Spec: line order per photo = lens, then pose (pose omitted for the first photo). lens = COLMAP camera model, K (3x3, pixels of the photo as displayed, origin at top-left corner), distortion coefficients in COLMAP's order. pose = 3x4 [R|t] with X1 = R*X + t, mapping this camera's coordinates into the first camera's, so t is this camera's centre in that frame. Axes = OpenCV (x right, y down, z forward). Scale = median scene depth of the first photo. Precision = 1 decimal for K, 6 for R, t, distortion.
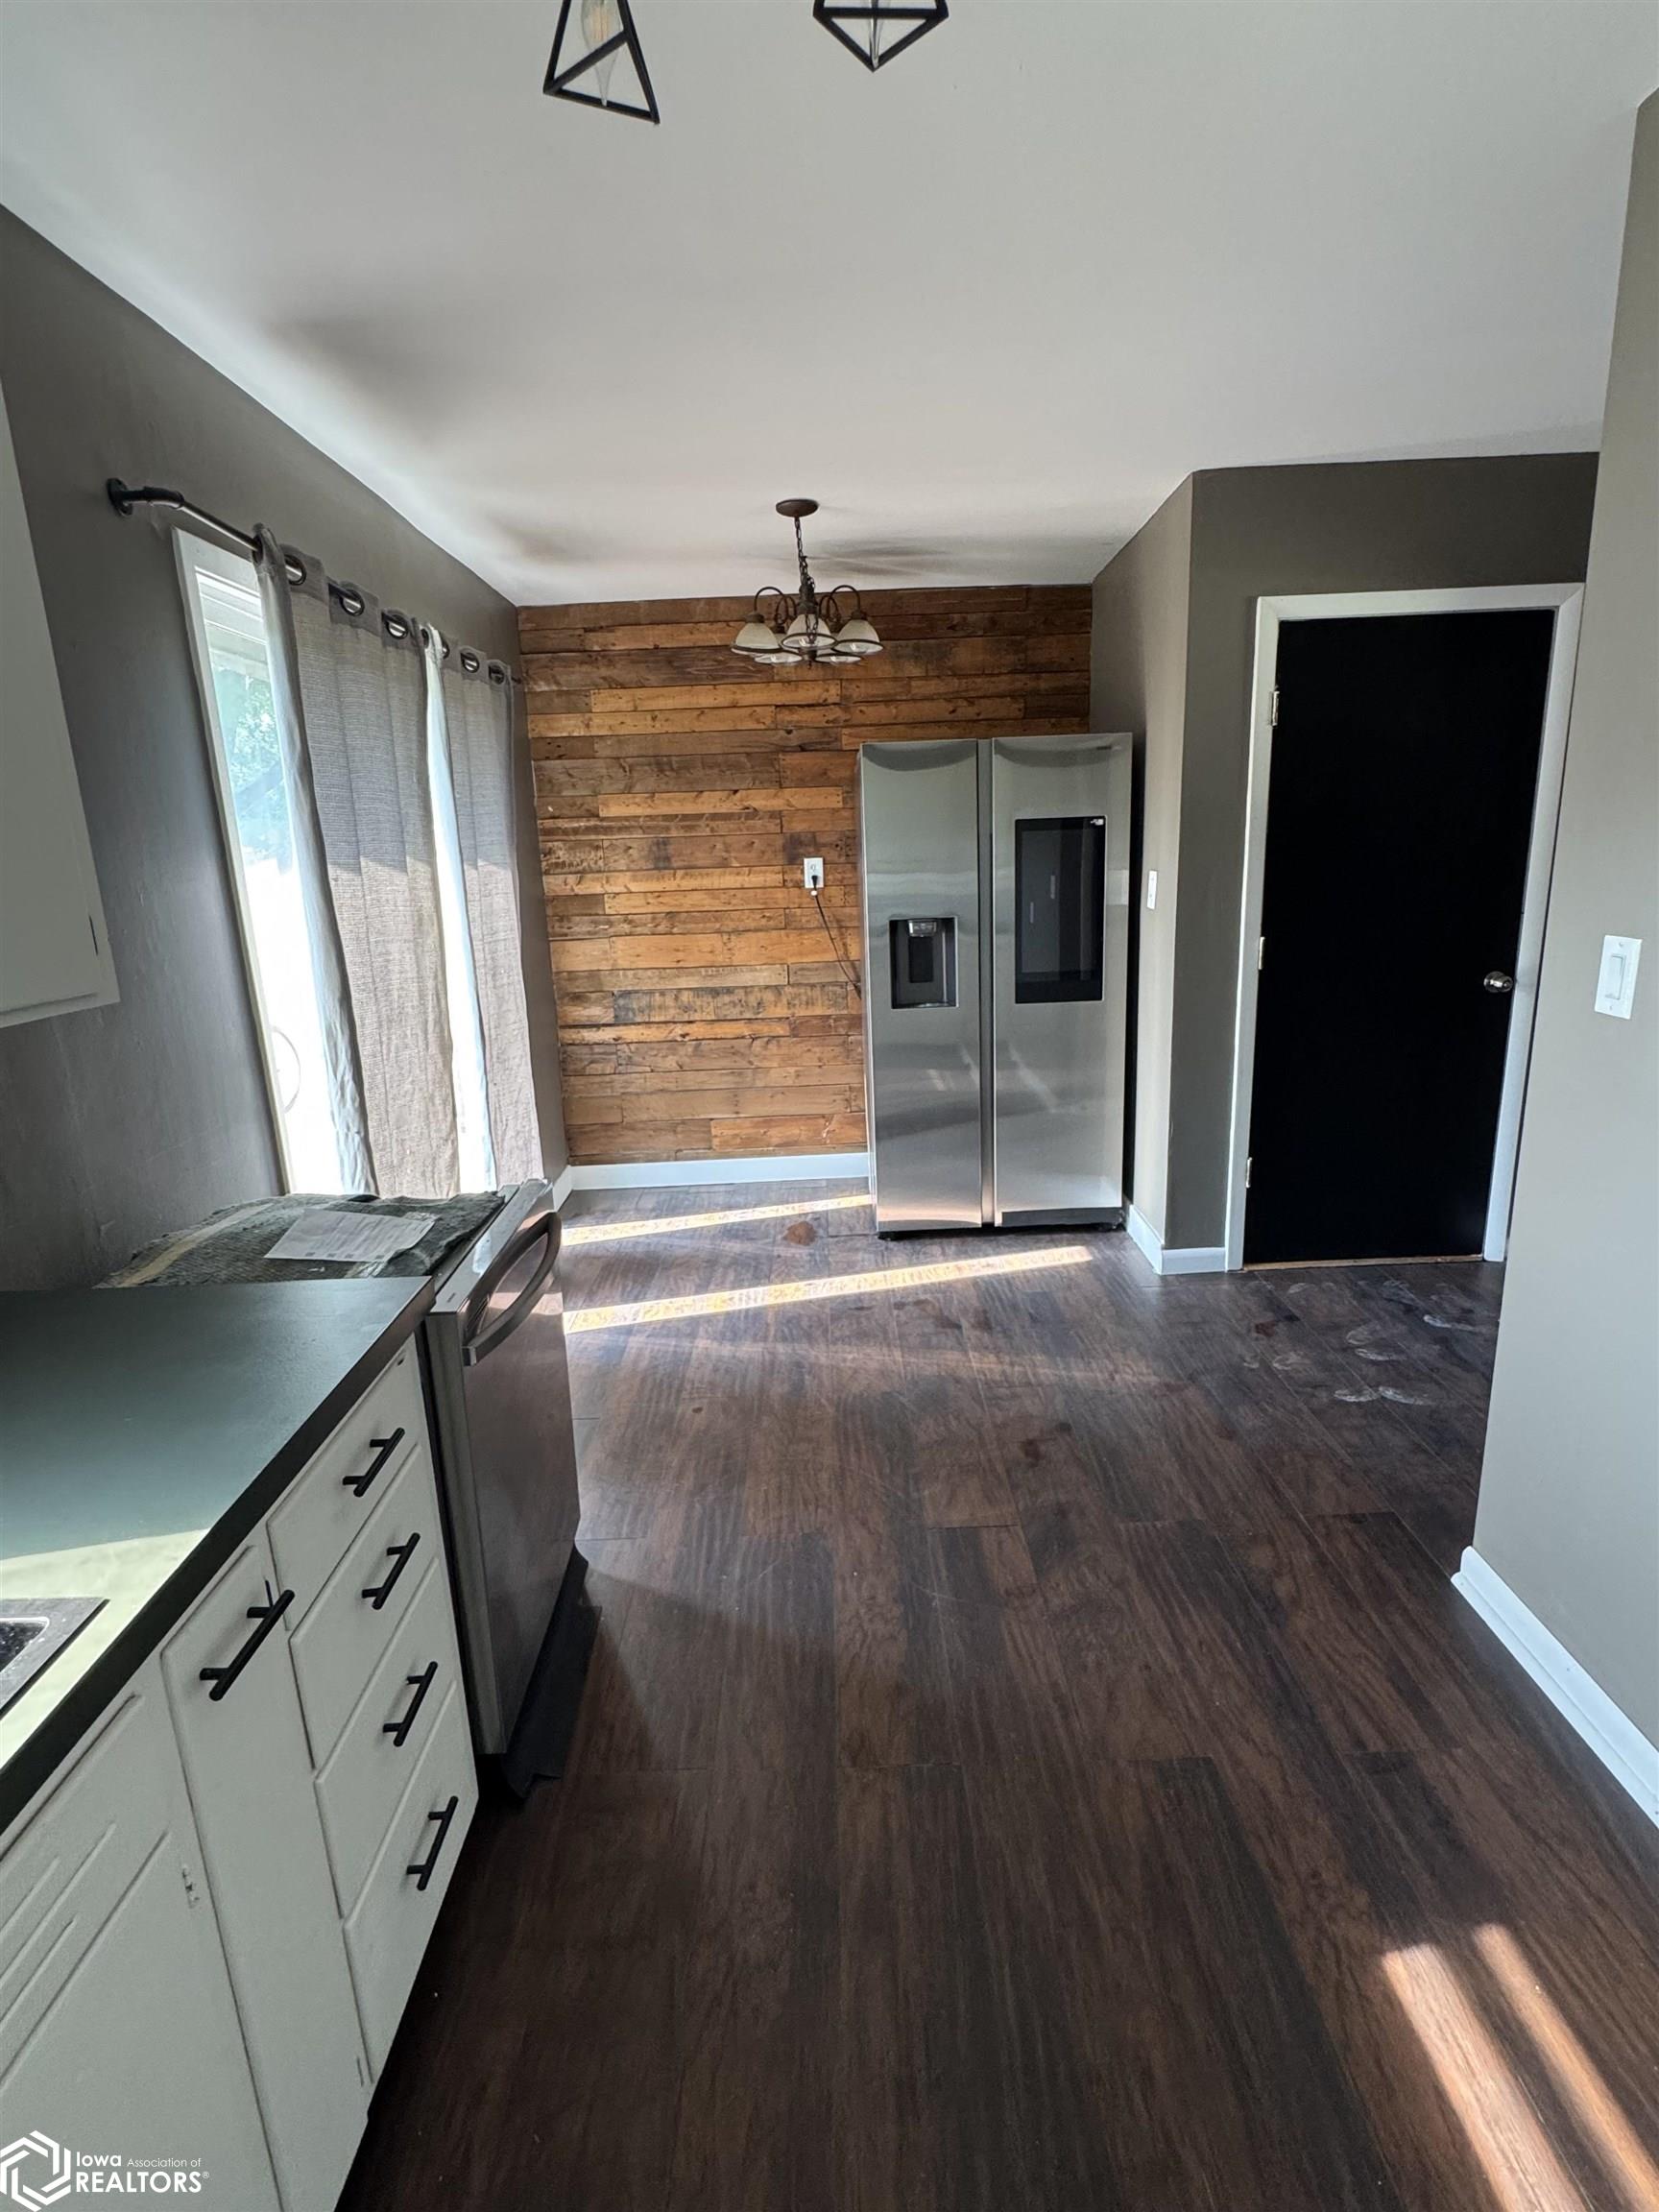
lens RADIAL K [[1072.9, 0, 818.0], [0, 1072.9, 1102.6], [0, 0, 1]] dist [-0.004182, 0.000123]
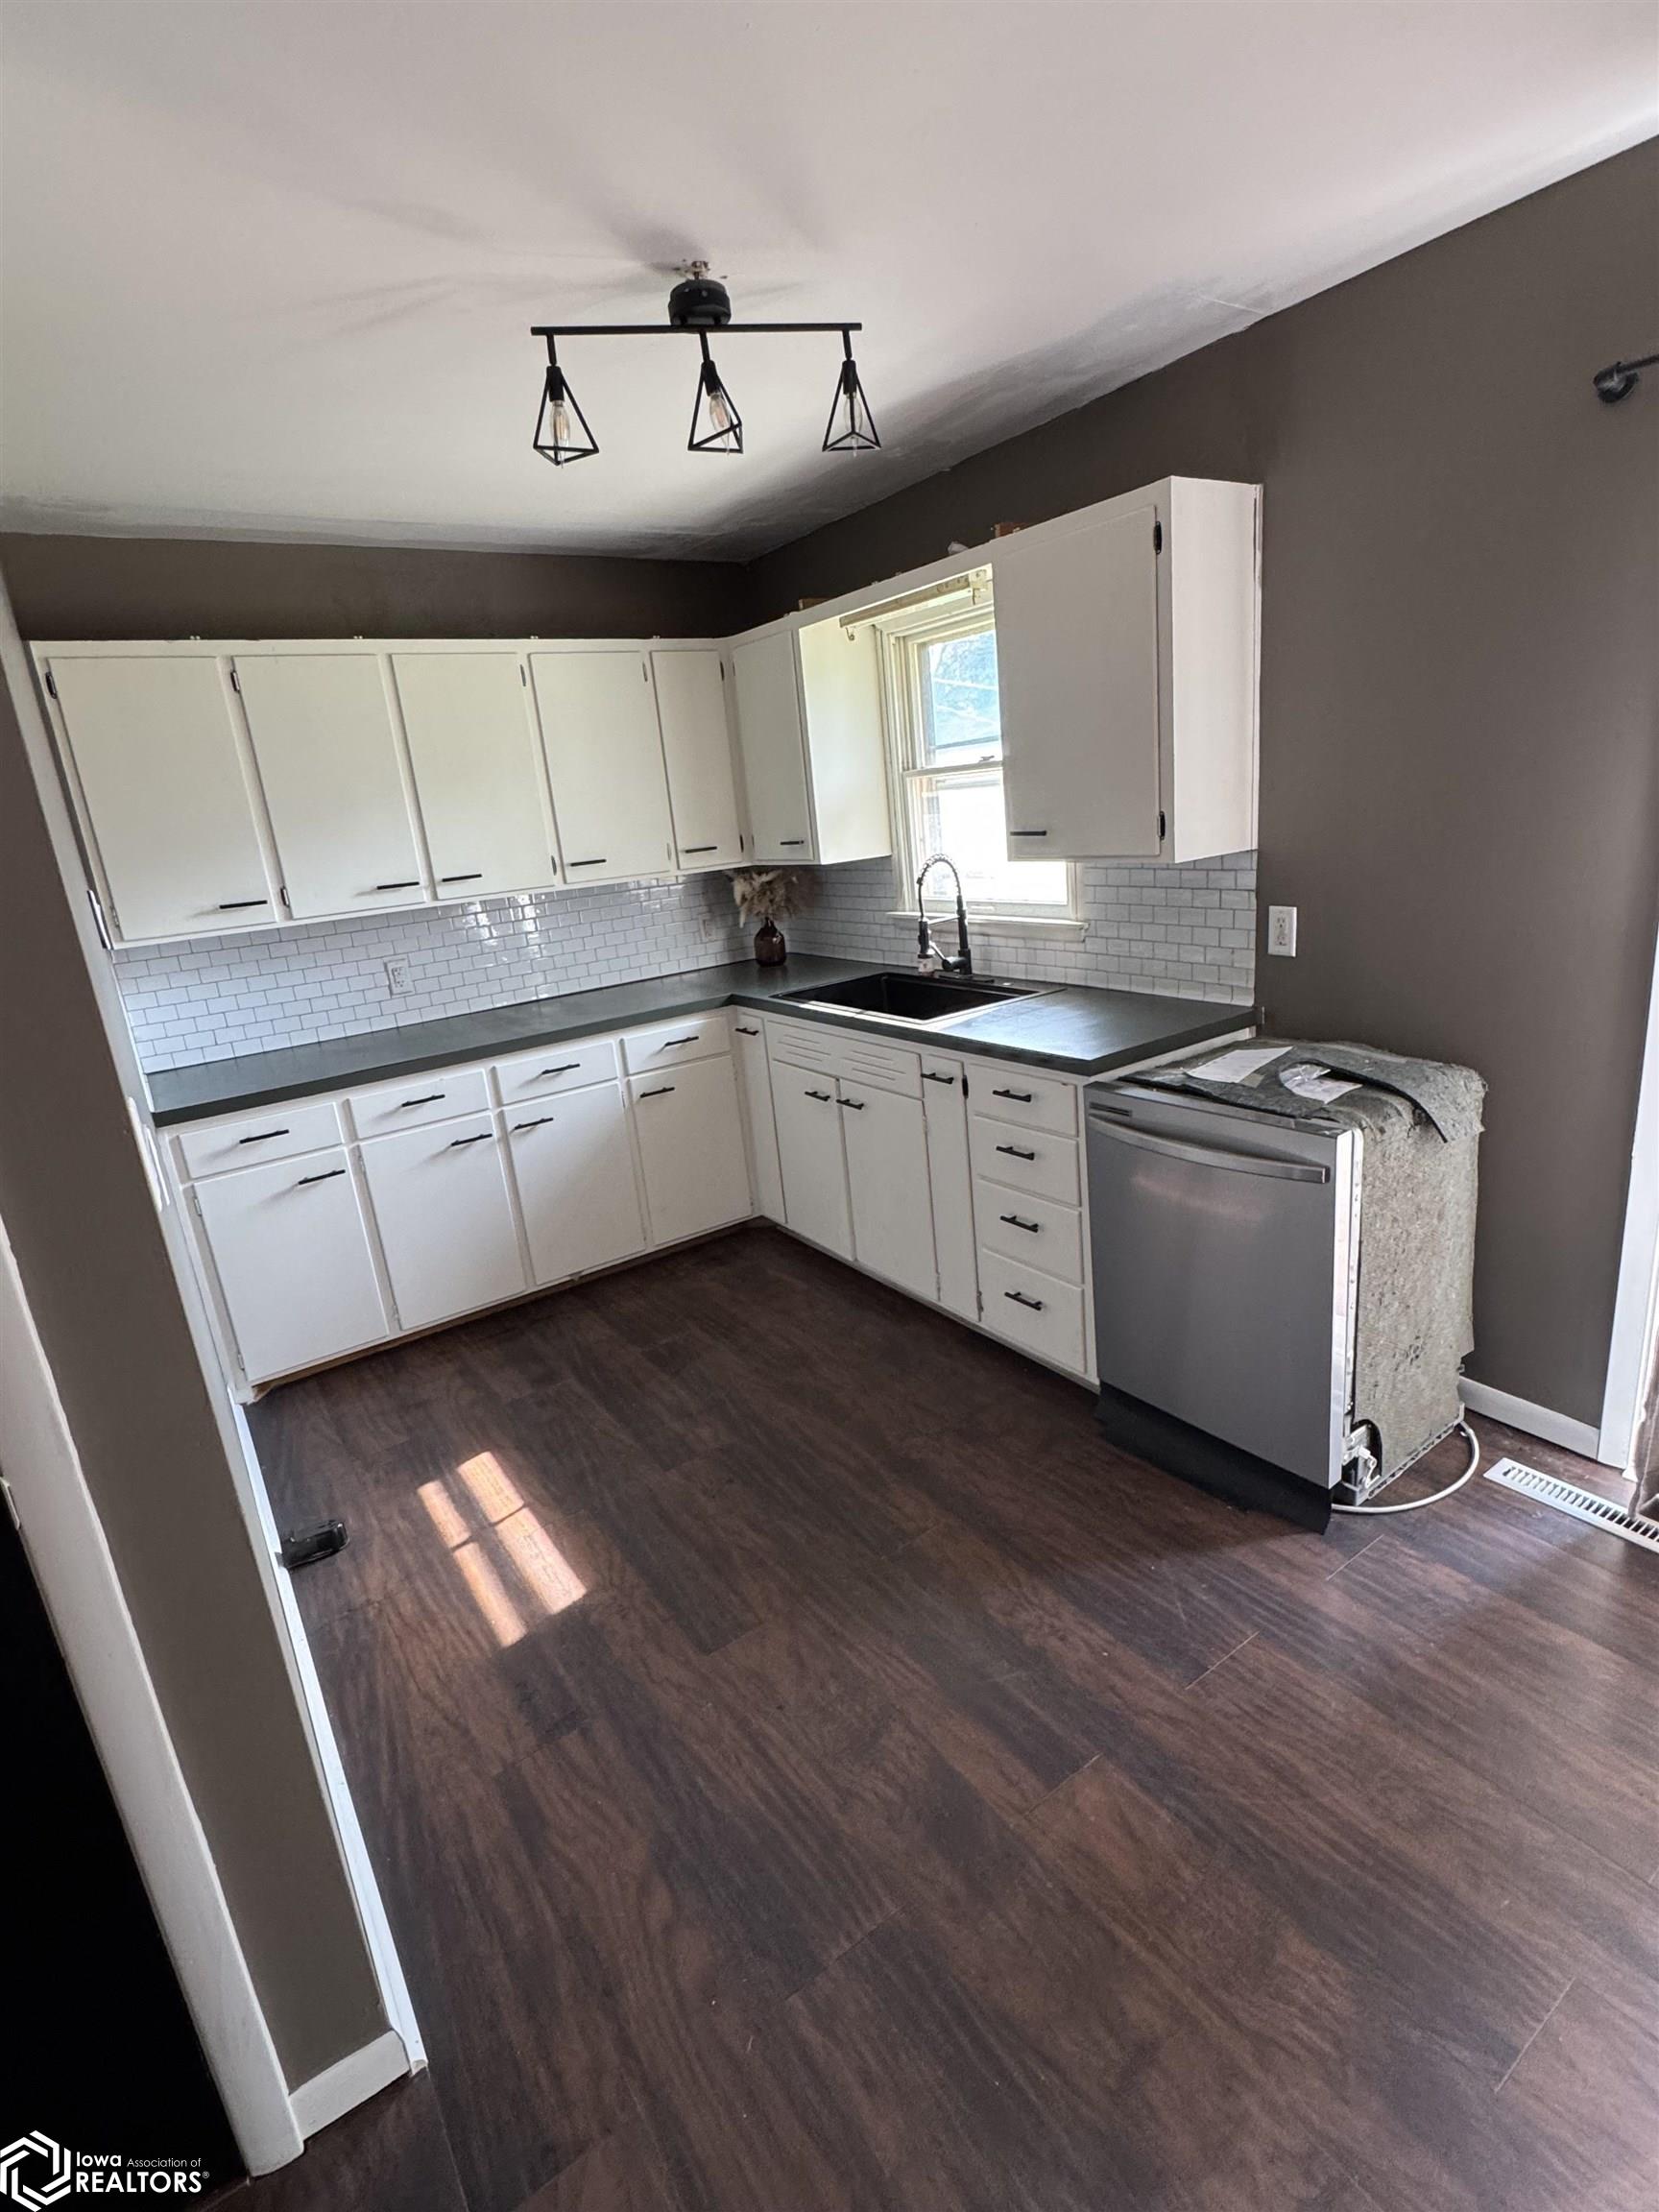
lens RADIAL K [[1072.9, 0, 821.6], [0, 1072.9, 1106.7], [0, 0, 1]] dist [-0.004182, 0.000123]
pose [[-0.825138, 0.261522, -0.500753, 0.599749], [-0.010836, 0.878906, 0.476872, -0.401213], [0.564827, 0.398911, -0.722385, 1.455024]]
